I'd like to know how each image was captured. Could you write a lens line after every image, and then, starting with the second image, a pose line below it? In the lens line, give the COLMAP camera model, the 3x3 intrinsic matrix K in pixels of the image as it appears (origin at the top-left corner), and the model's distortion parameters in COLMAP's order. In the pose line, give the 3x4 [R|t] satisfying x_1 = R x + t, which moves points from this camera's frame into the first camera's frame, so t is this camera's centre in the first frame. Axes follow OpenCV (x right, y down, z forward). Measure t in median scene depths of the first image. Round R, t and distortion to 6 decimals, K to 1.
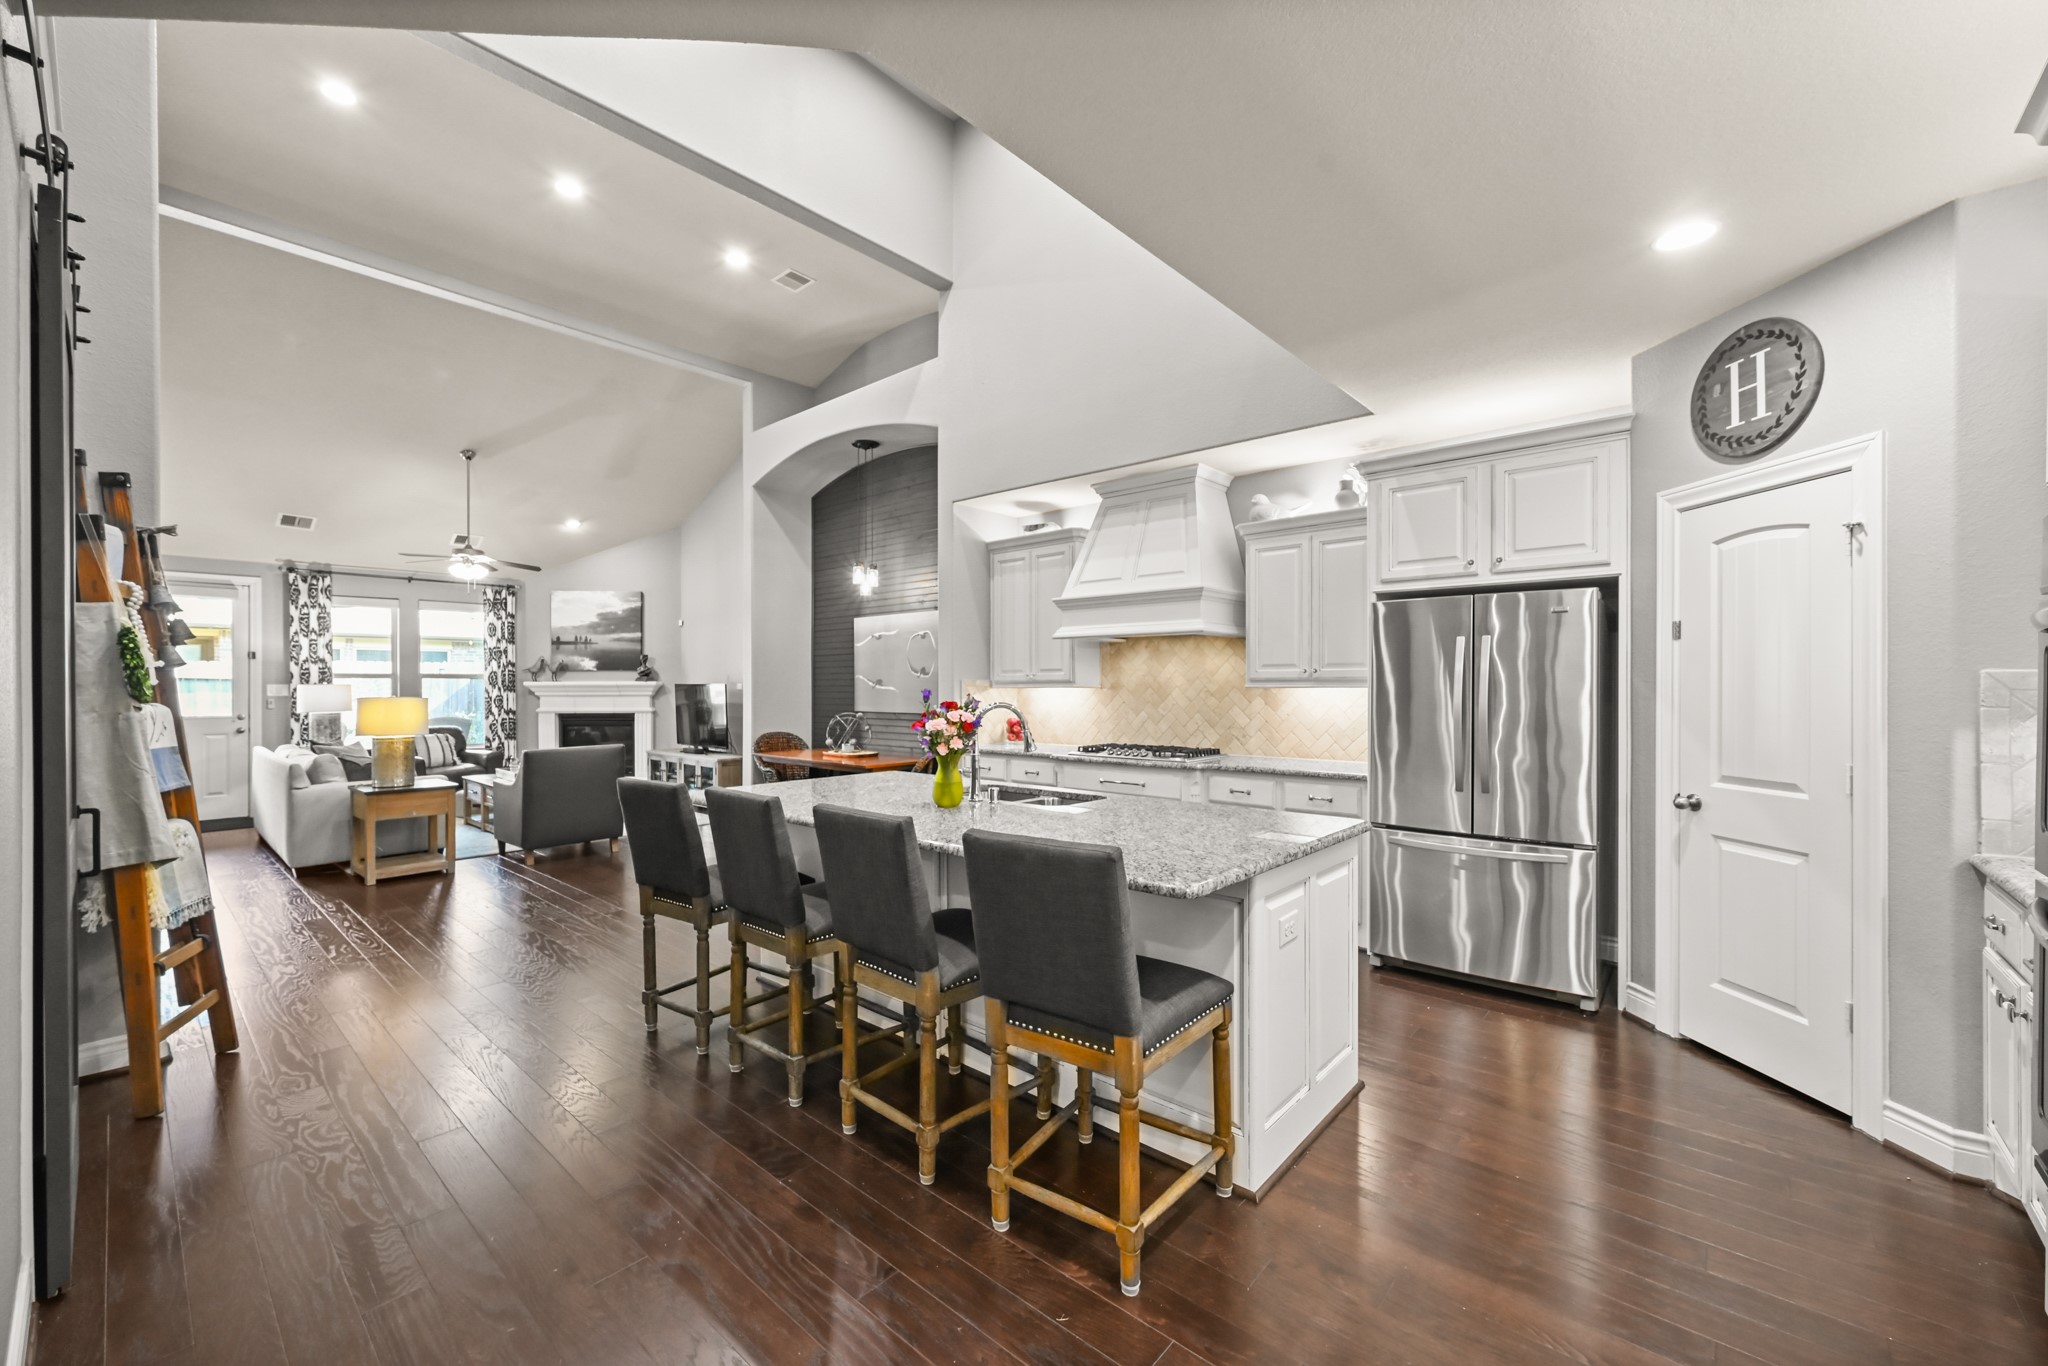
lens RADIAL K [[817.5, 0, 1008.7], [0, 817.5, 684.0], [0, 0, 1]] dist [-0.004224, 0.001229]
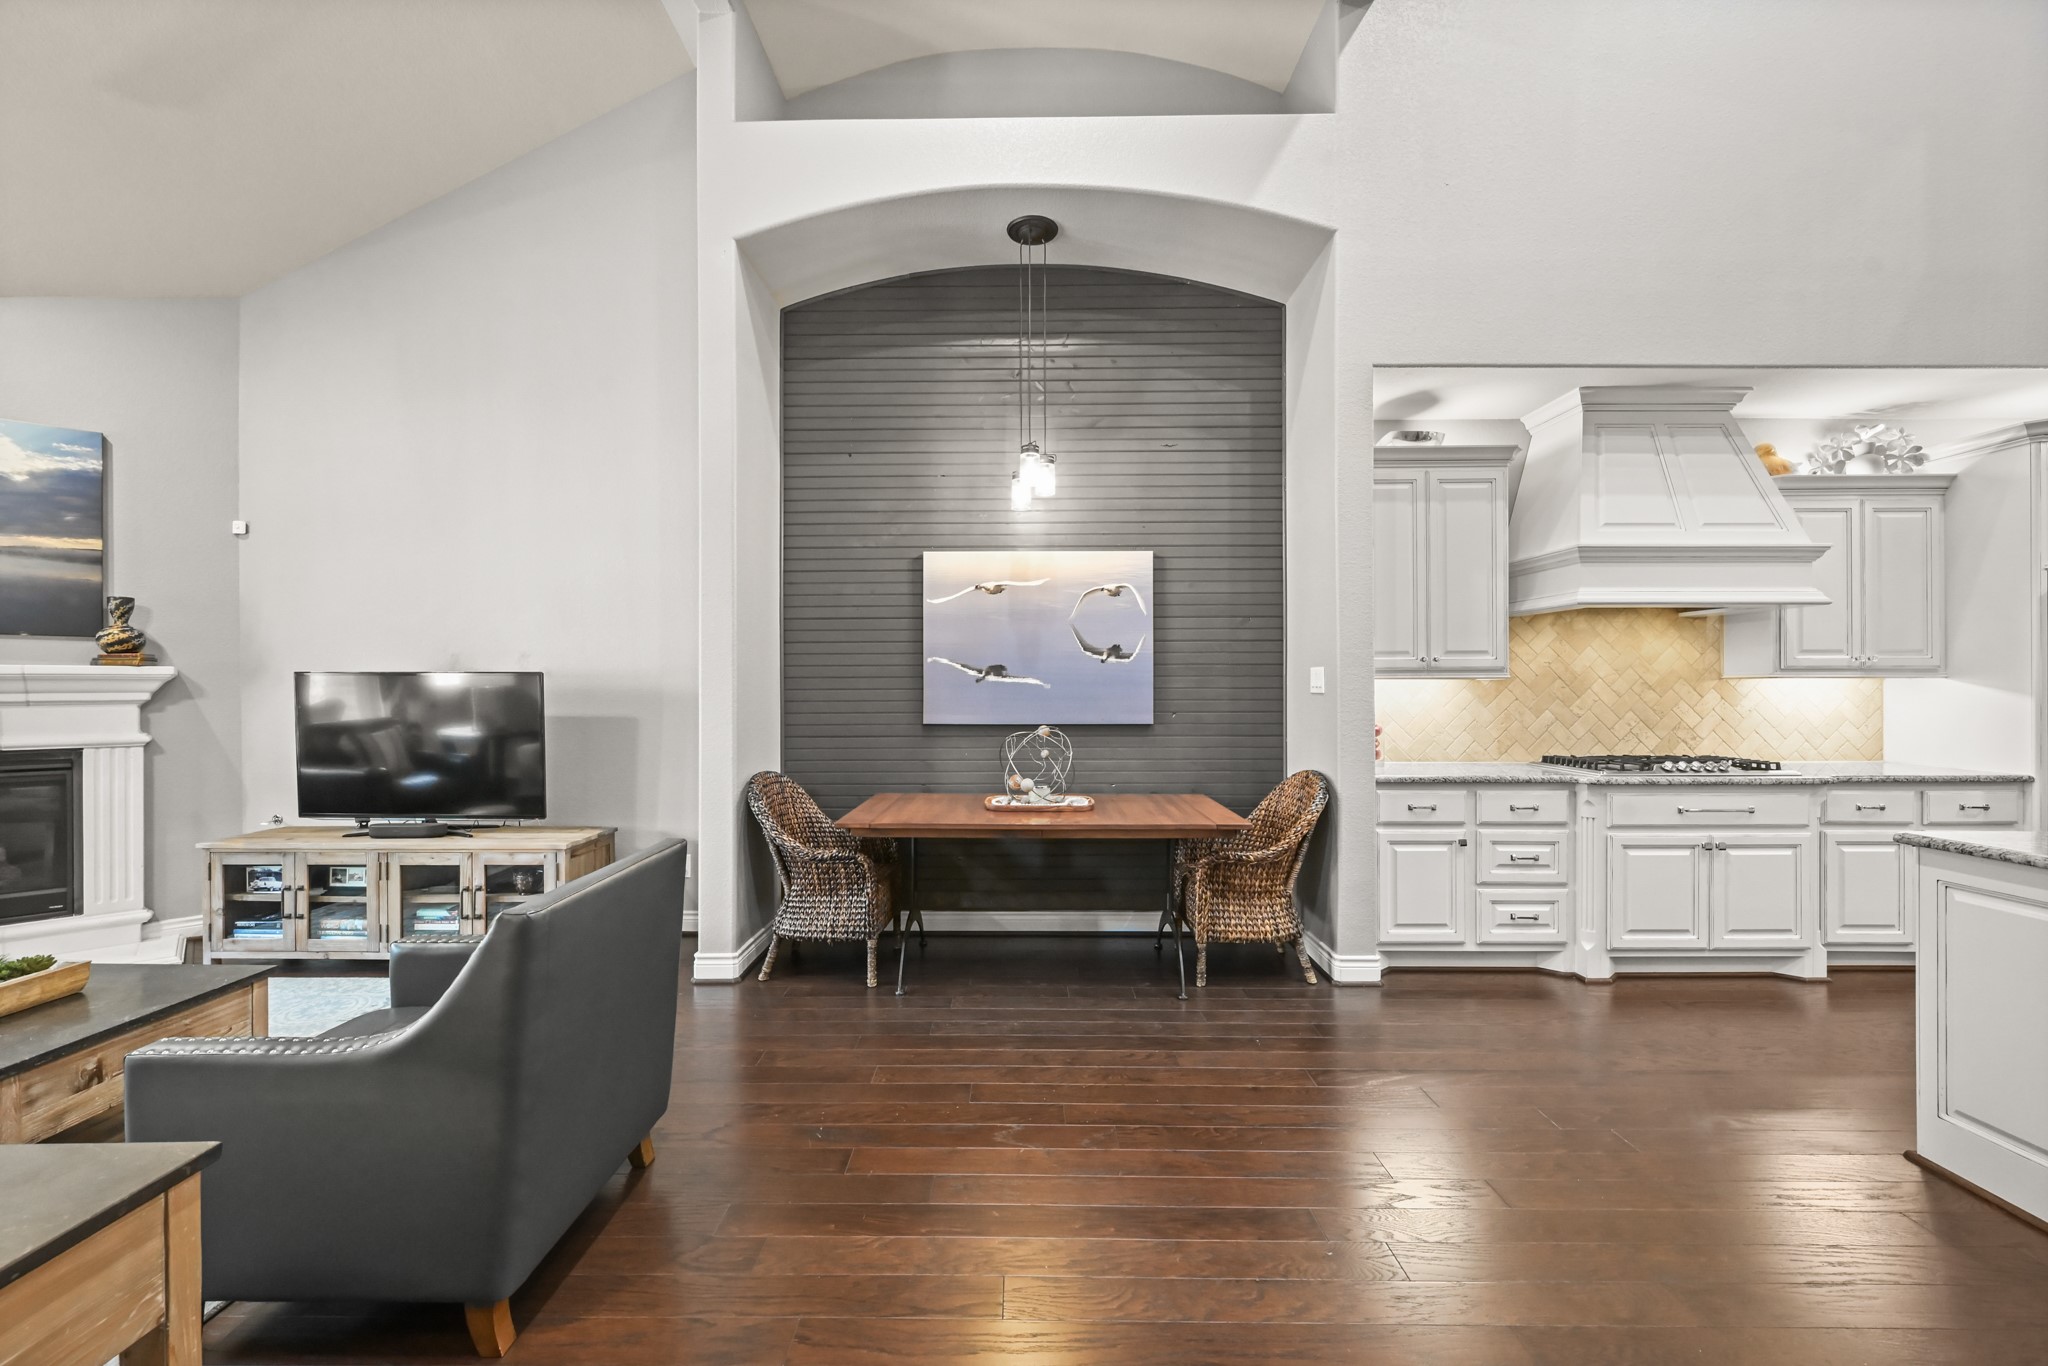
lens RADIAL K [[817.5, 0, 1005.0], [0, 817.5, 688.0], [0, 0, 1]] dist [-0.004224, 0.001229]
pose [[0.747532, -0.001284, 0.664224, -0.753891], [-0.000812, 0.999996, 0.002848, 0.011809], [-0.664225, -0.002669, 0.747528, 0.831943]]
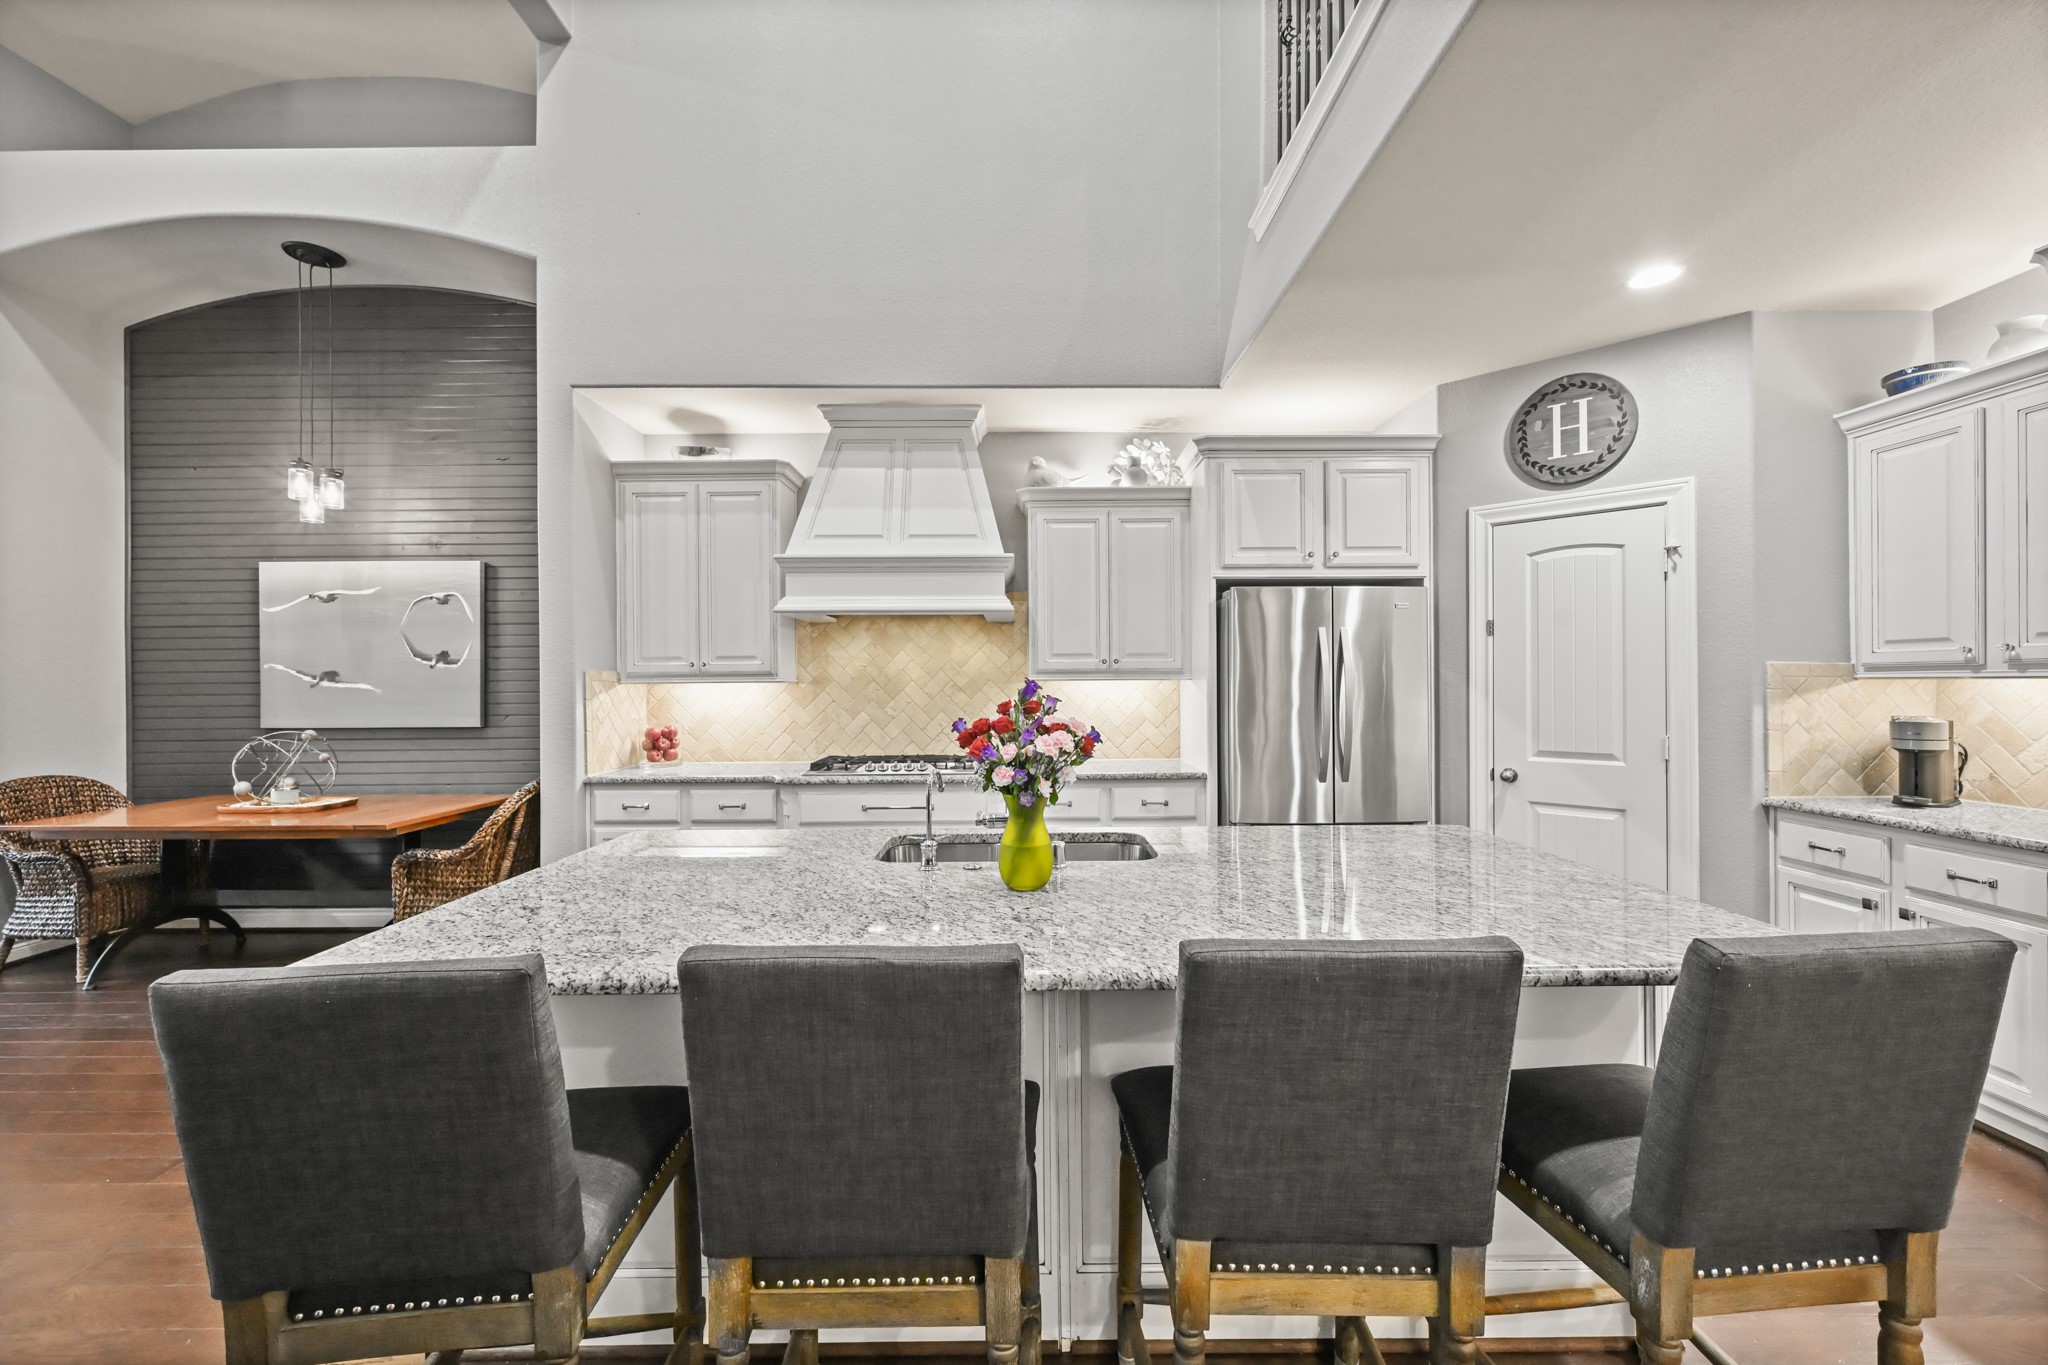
lens RADIAL K [[817.5, 0, 1024.4], [0, 817.5, 679.0], [0, 0, 1]] dist [-0.004224, 0.001229]
pose [[0.738110, -0.004016, 0.674669, -0.266204], [0.004276, 0.999990, 0.001274, 0.001670], [-0.674667, 0.001945, 0.738120, 0.346653]]
